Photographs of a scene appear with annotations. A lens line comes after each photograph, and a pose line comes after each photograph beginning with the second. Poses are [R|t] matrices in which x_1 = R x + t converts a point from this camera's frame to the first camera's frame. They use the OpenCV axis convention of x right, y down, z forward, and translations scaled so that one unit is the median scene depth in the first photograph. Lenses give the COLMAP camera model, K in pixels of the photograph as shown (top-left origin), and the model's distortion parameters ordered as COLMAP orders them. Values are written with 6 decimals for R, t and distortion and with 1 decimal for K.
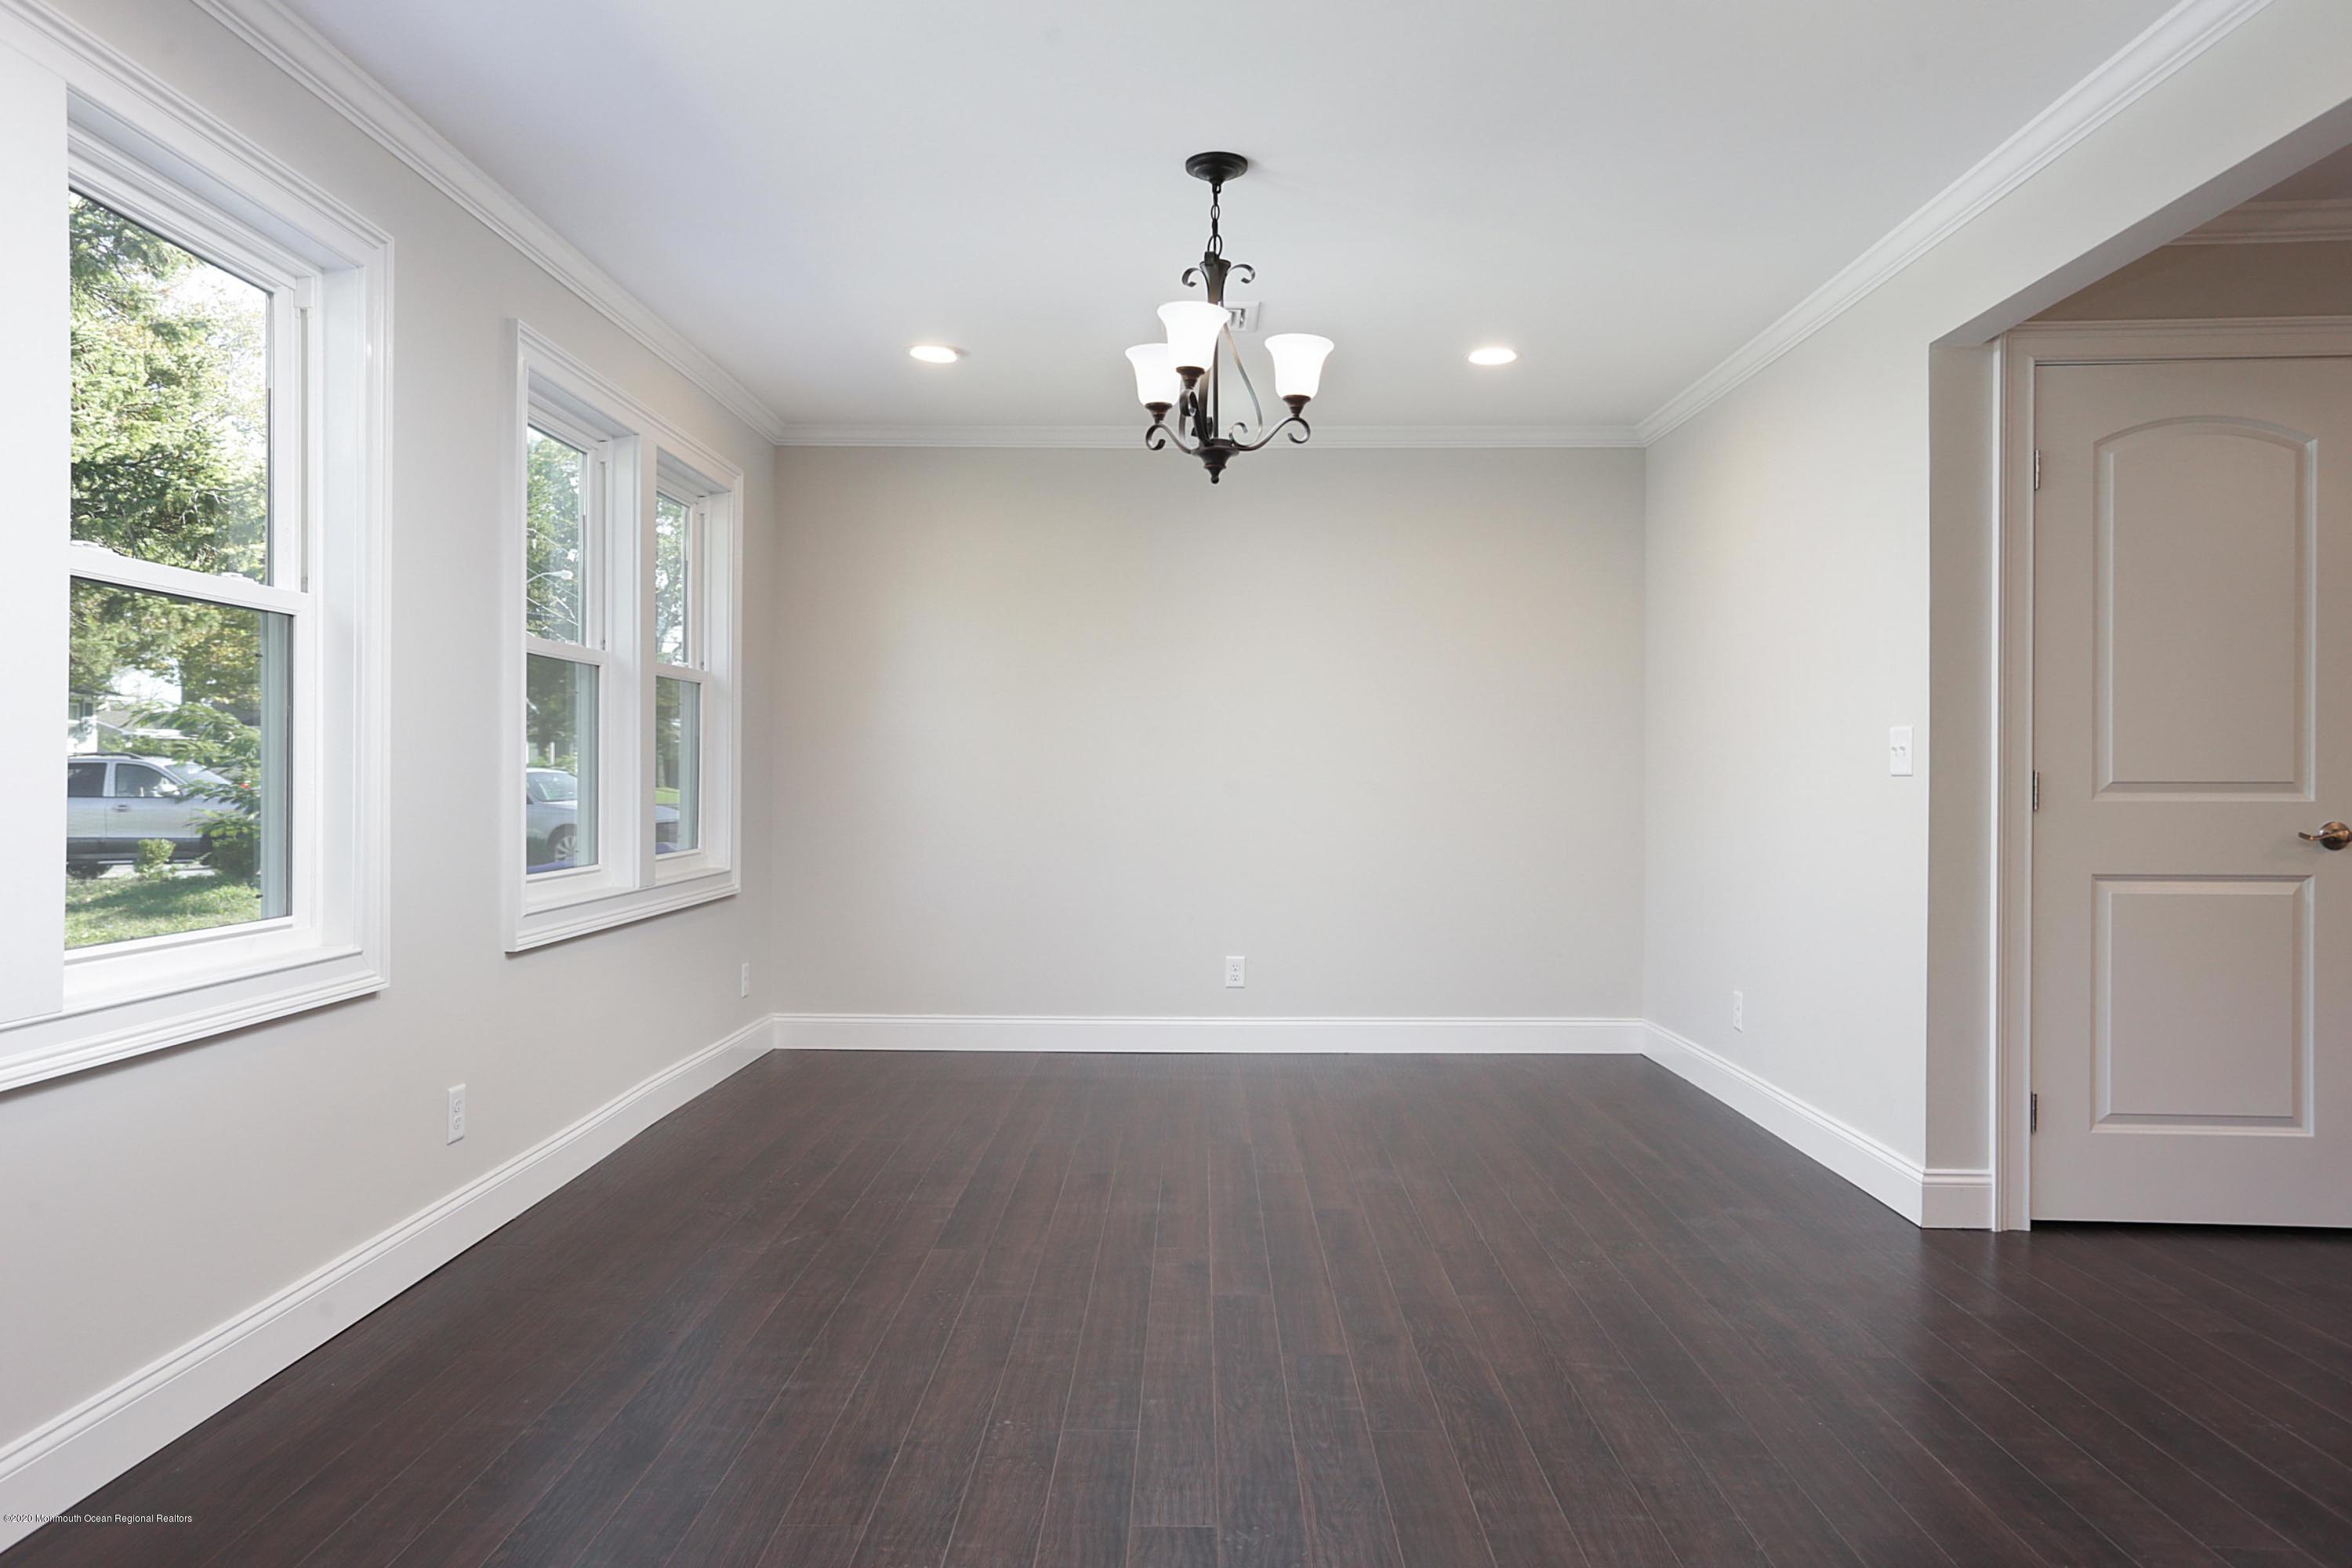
lens RADIAL K [[1574.9, 0, 1162.7], [0, 1574.9, 775.4], [0, 0, 1]] dist [-0.011725, 0.001244]
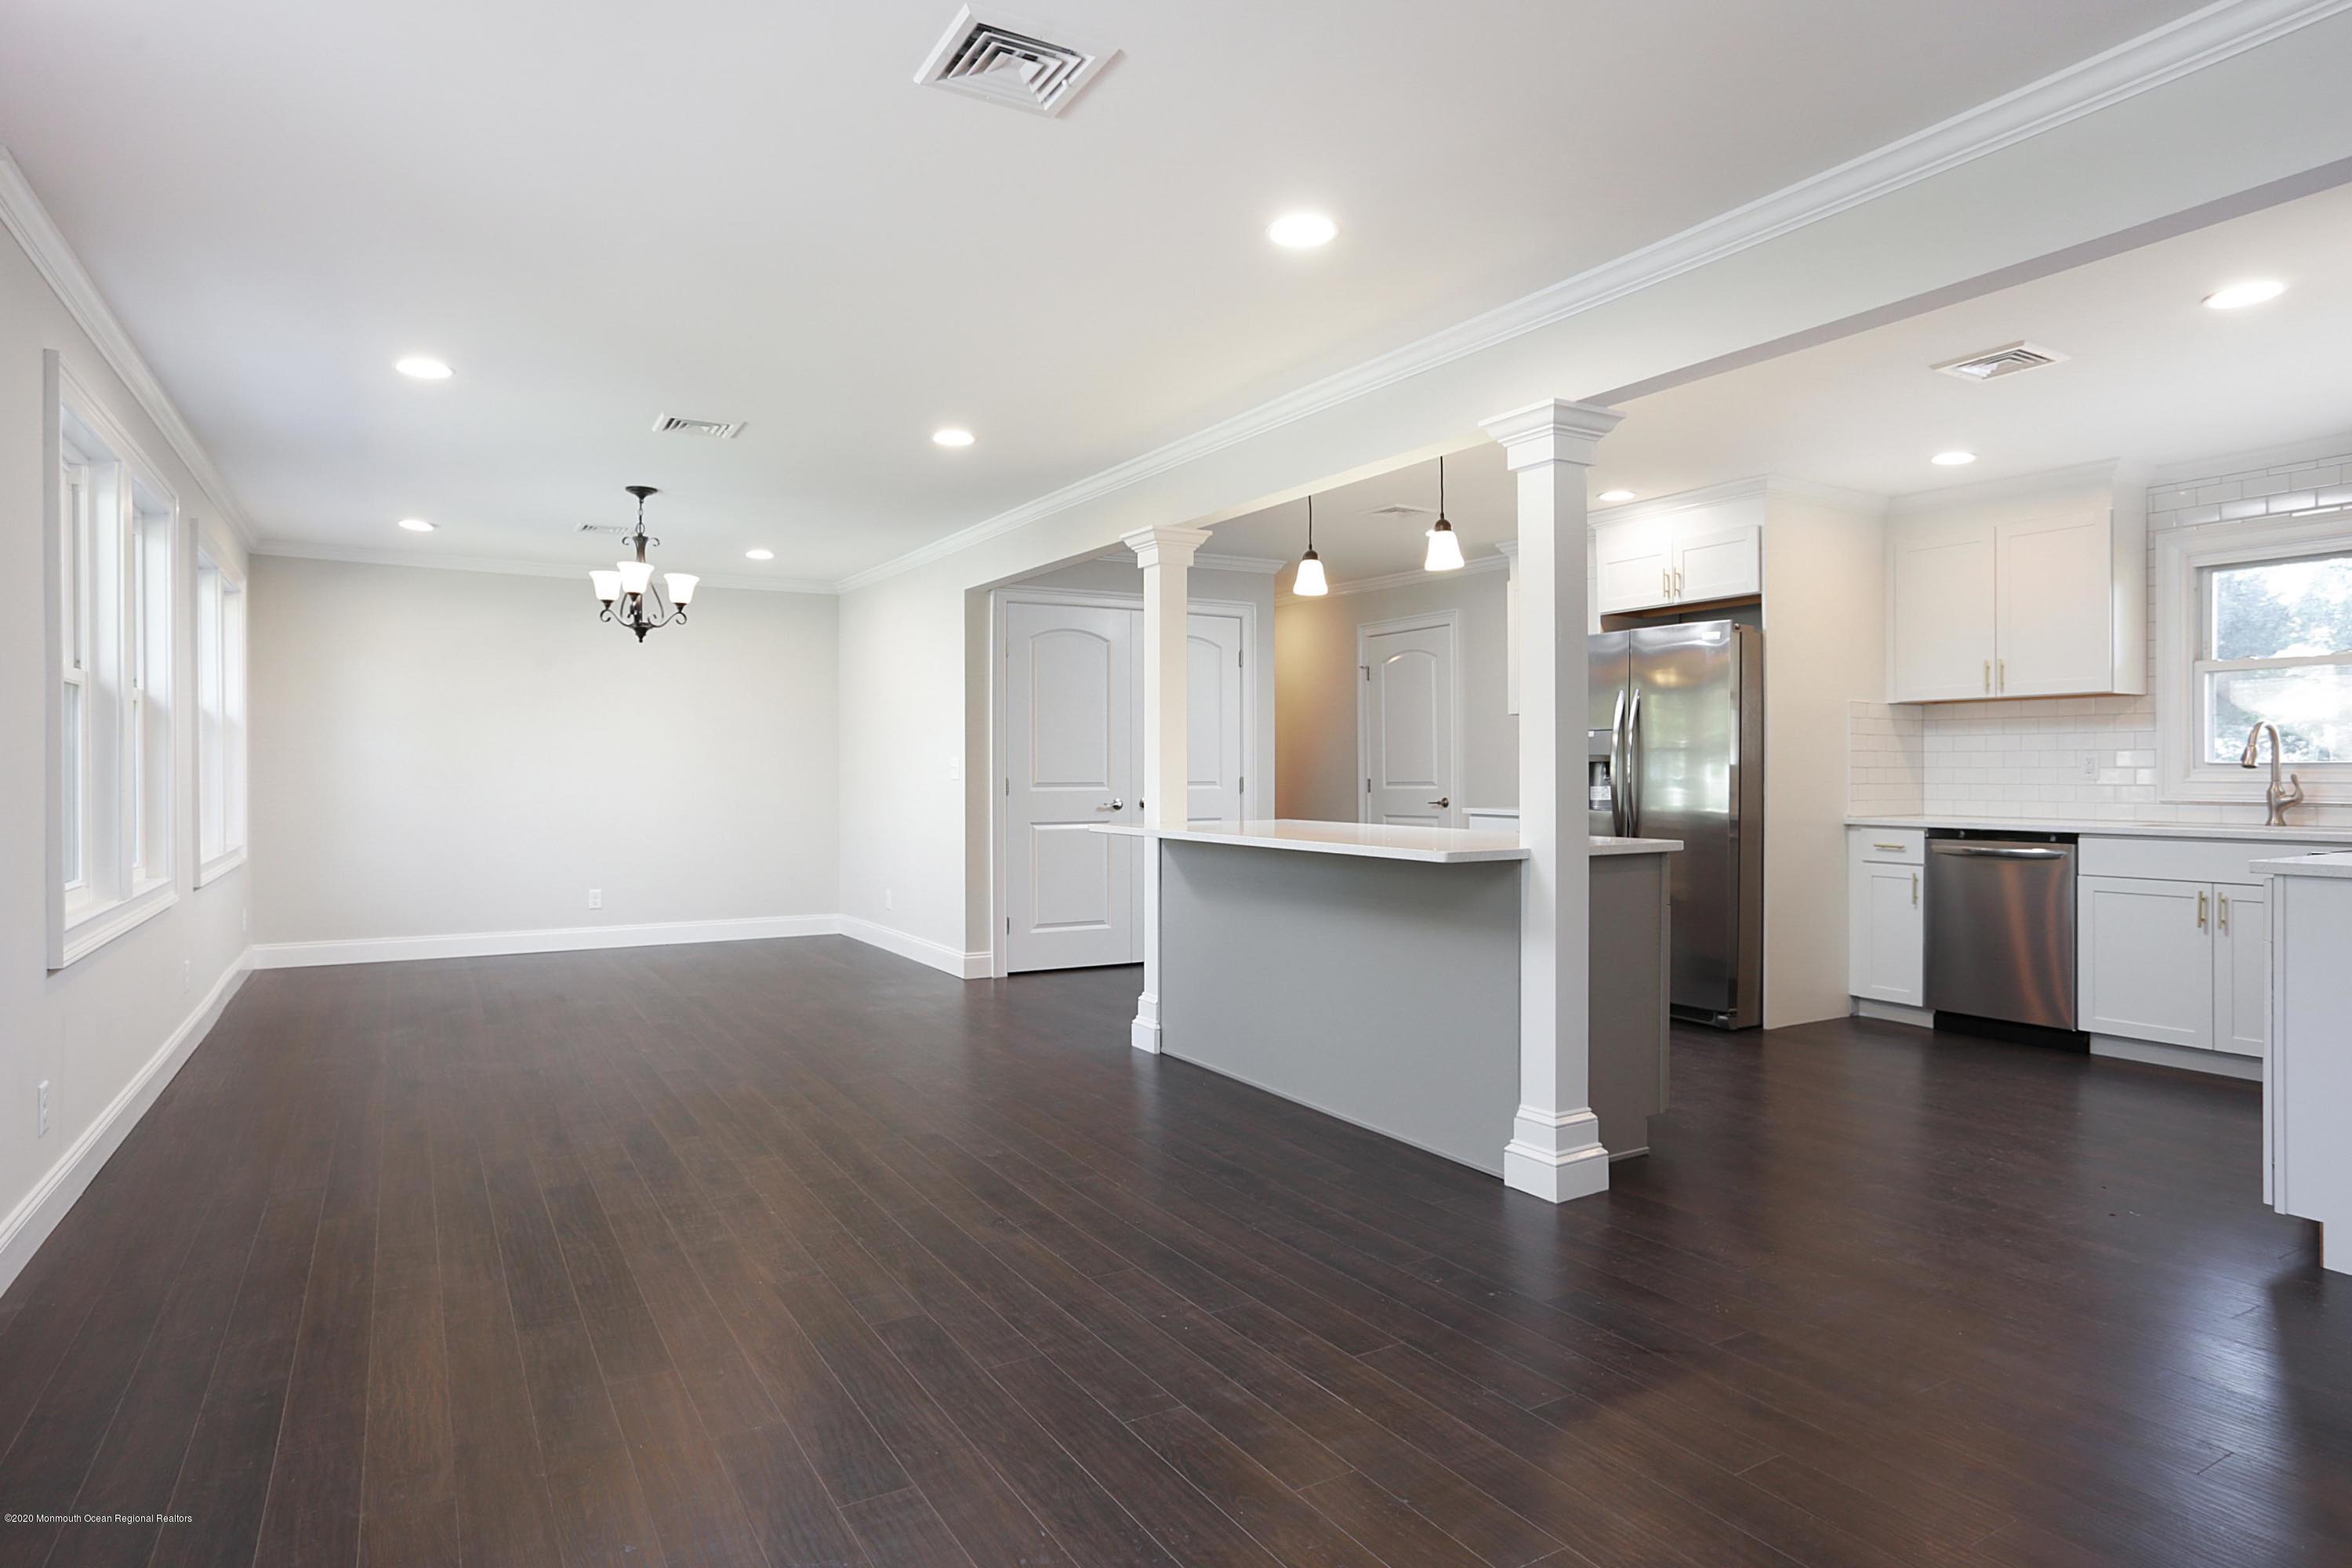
lens RADIAL K [[1323.8, 0, 1193.0], [0, 1323.8, 769.3], [0, 0, 1]] dist [-0.050148, 0.030920]
pose [[0.846419, -0.001873, 0.532514, -0.252293], [0.002614, 0.999996, -0.000638, -0.013148], [-0.532510, 0.001932, 0.846421, -0.796737]]
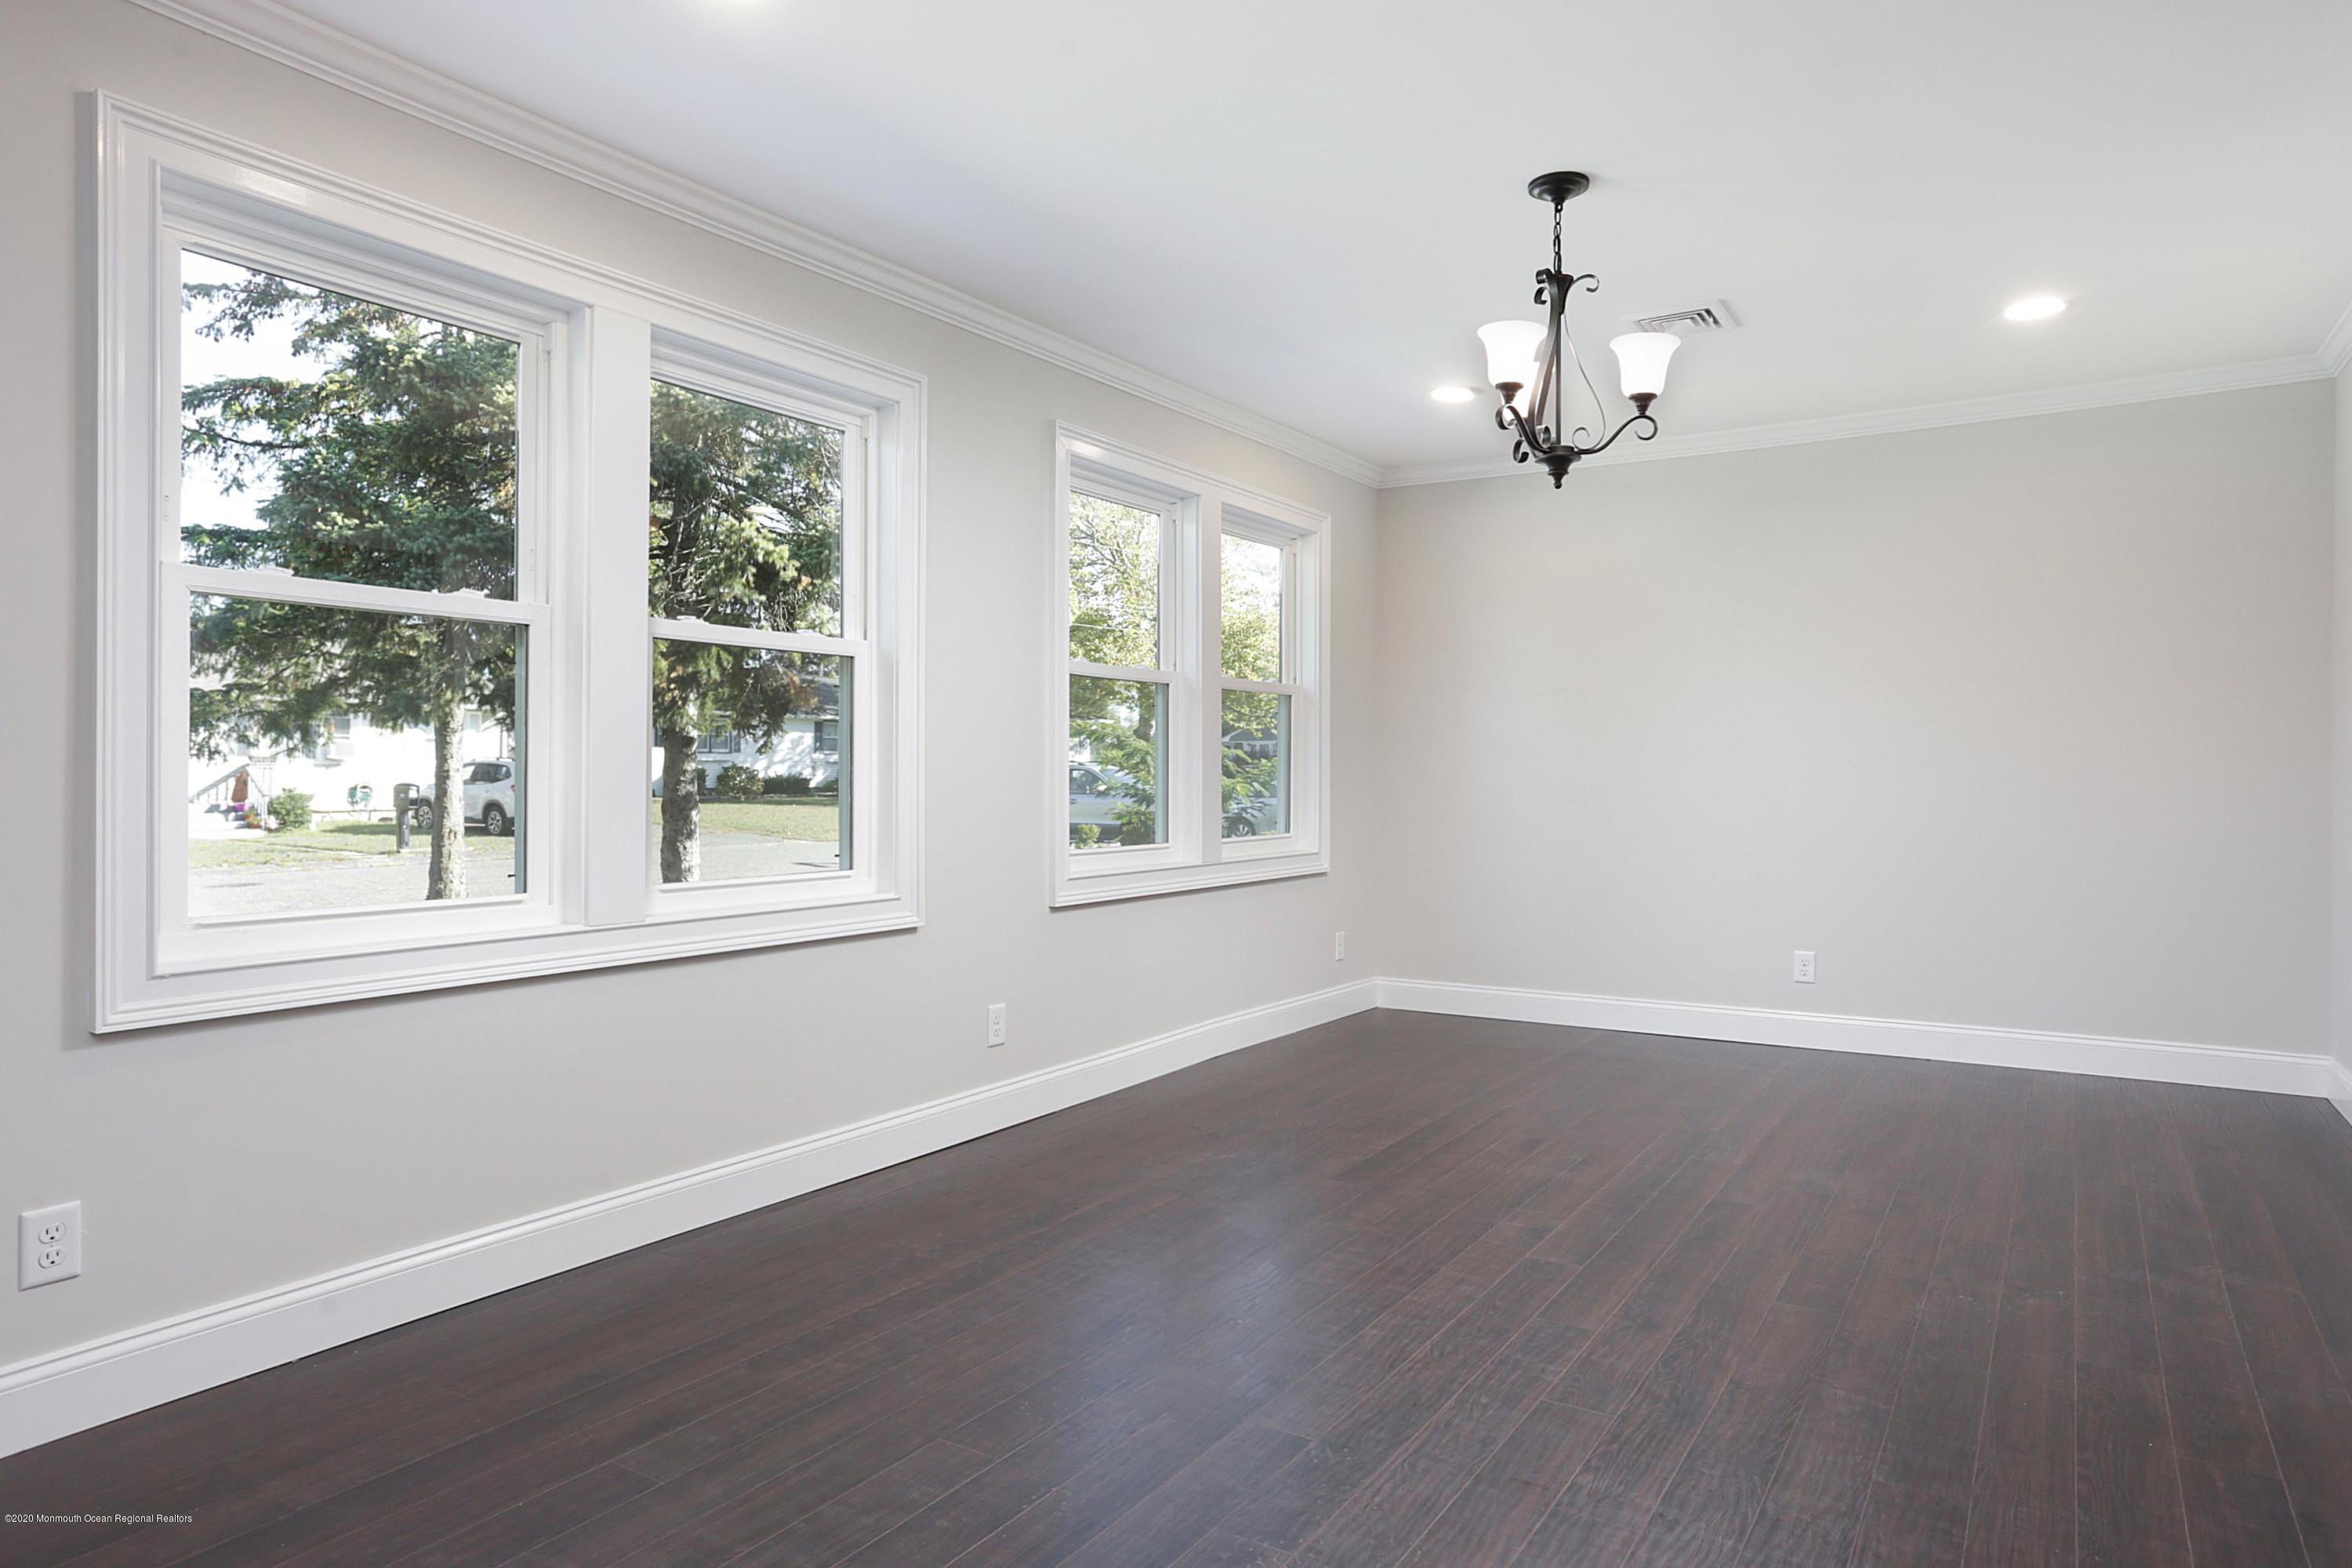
lens RADIAL K [[1398.1, 0, 1174.6], [0, 1398.1, 773.3], [0, 0, 1]] dist [-0.009182, 0.002229]
pose [[0.849469, -0.005429, -0.527611, 0.282355], [0.004017, 0.999985, -0.003822, 0.006607], [0.527624, 0.001127, 0.849477, 0.066089]]
